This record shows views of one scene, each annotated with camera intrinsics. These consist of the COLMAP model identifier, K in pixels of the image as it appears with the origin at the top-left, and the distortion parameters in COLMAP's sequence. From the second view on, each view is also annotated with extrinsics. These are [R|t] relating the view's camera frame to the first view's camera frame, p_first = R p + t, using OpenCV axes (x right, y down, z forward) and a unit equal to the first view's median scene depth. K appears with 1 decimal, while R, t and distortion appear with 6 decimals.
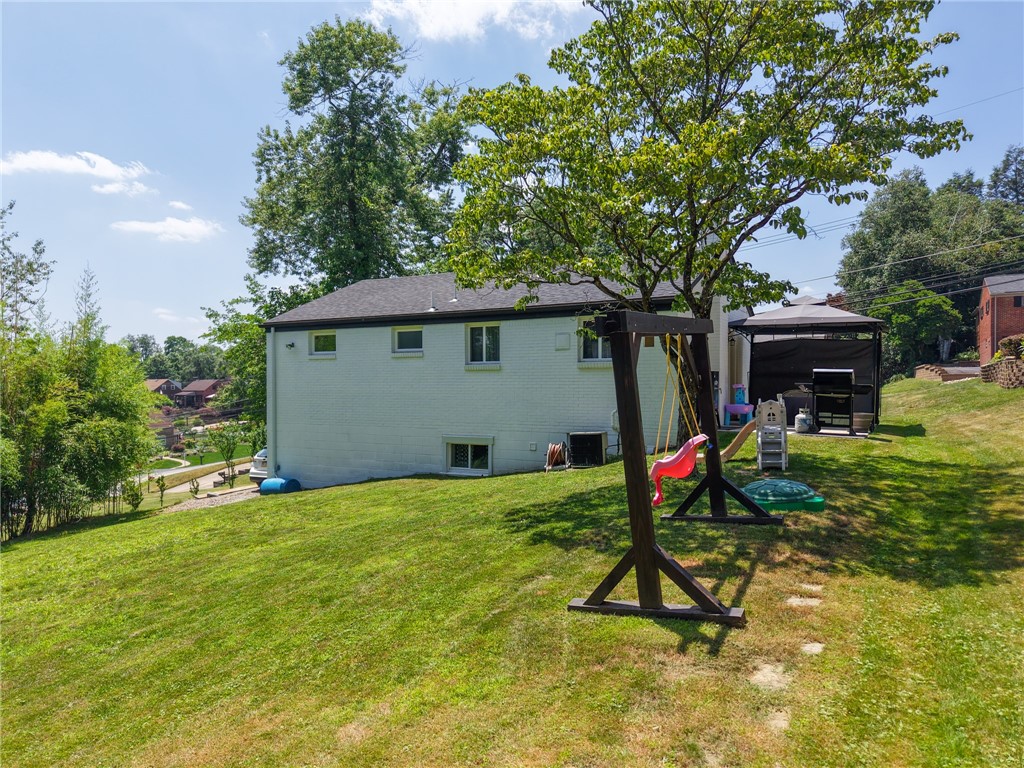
lens RADIAL K [[689.0, 0, 508.2], [0, 689.0, 387.8], [0, 0, 1]] dist [0.020478, -0.017446]
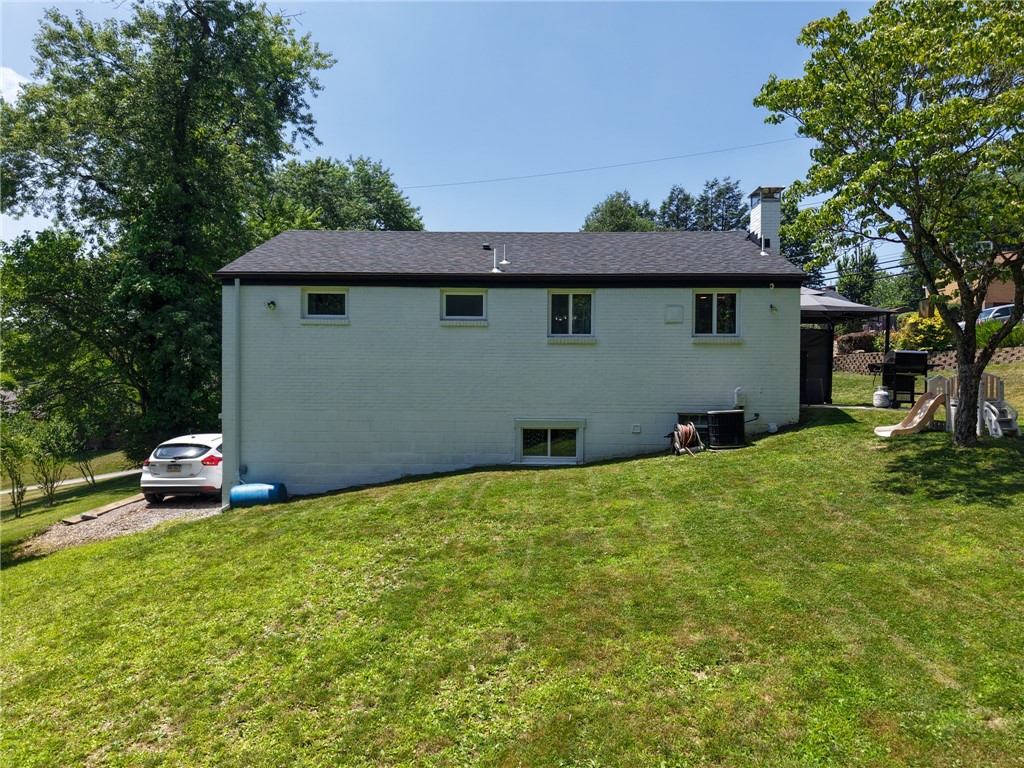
lens RADIAL K [[689.0, 0, 513.4], [0, 689.0, 383.1], [0, 0, 1]] dist [0.020478, -0.017446]
pose [[0.884398, 0.007355, 0.466675, -0.489317], [-0.007916, 0.999968, -0.000758, 0.024777], [-0.466666, -0.003023, 0.884429, 0.247168]]
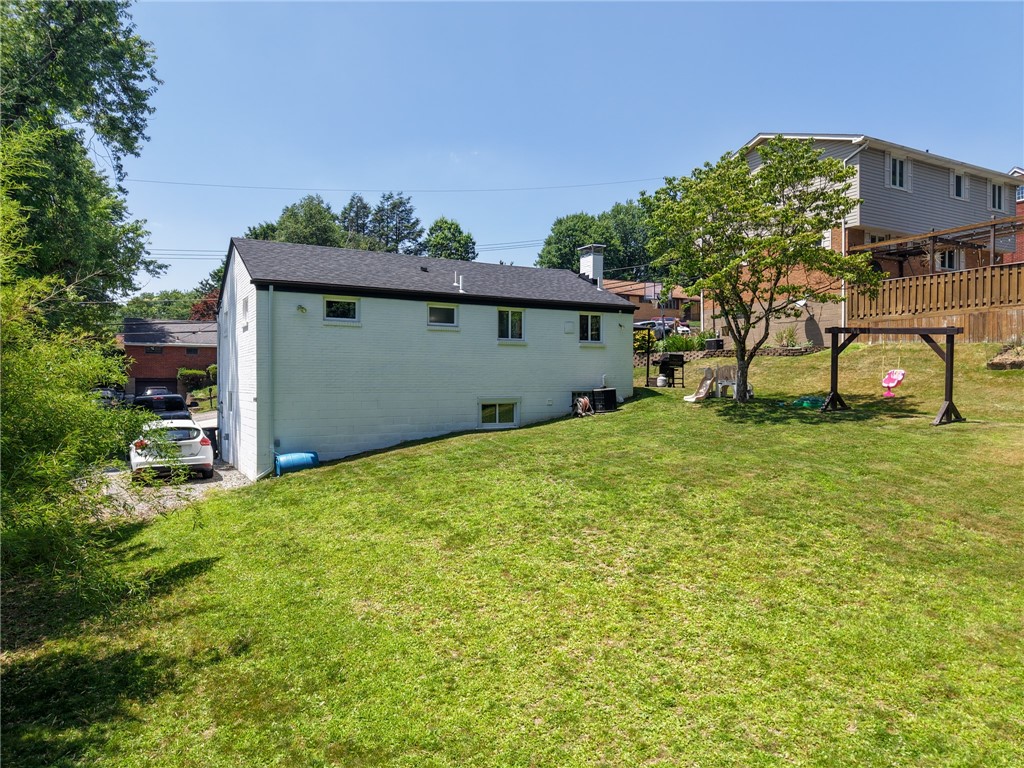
lens RADIAL K [[689.0, 0, 511.9], [0, 689.0, 382.0], [0, 0, 1]] dist [0.020478, -0.017446]
pose [[0.519327, 0.000827, 0.854575, -1.082997], [-0.000308, 1.000000, -0.000781, 0.042388], [-0.854576, 0.000142, 0.519327, 0.320482]]
